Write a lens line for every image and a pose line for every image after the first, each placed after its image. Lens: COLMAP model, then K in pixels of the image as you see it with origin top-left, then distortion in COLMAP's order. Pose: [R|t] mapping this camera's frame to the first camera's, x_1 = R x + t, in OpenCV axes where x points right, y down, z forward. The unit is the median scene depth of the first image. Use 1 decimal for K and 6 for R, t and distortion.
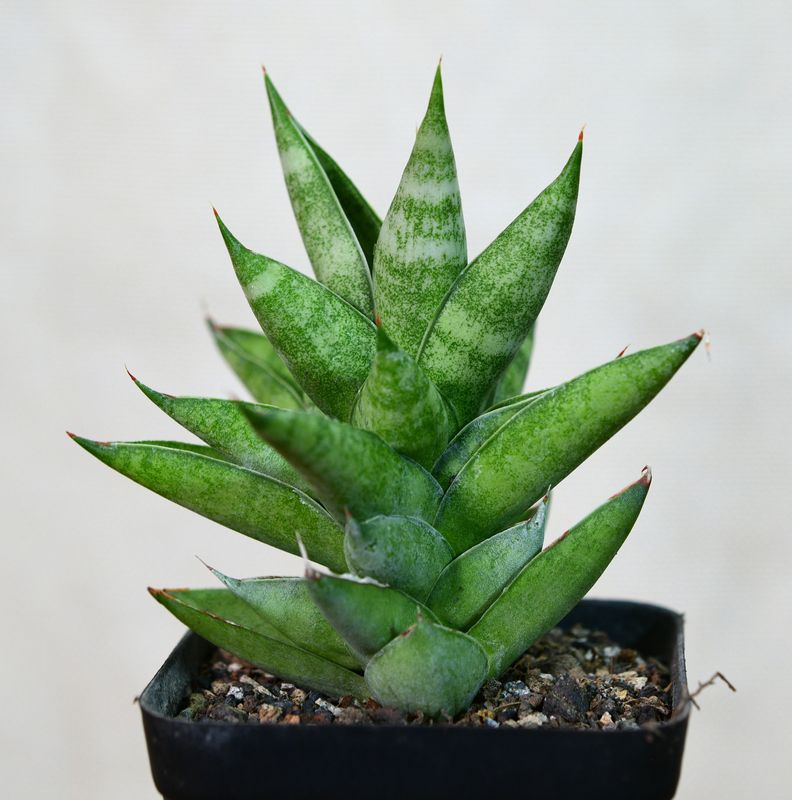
lens RADIAL K [[3753.4, 0, 395.8], [0, 3753.4, 399.8], [0, 0, 1]] dist [-0.196459, 0.000000]
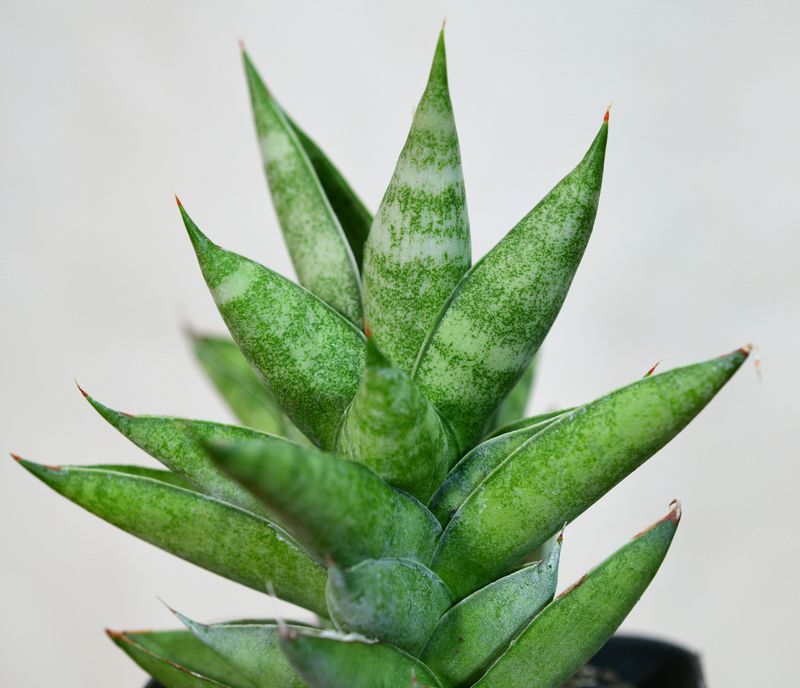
lens RADIAL K [[1189.0, 0, 400.6], [0, 1189.0, 345.3], [0, 0, 1]] dist [-0.047777, 0.000000]
pose [[0.999798, 0.007953, 0.018433, -0.002256], [-0.008061, 0.999951, 0.005827, -0.019243], [-0.018385, -0.005974, 0.999813, 0.727298]]
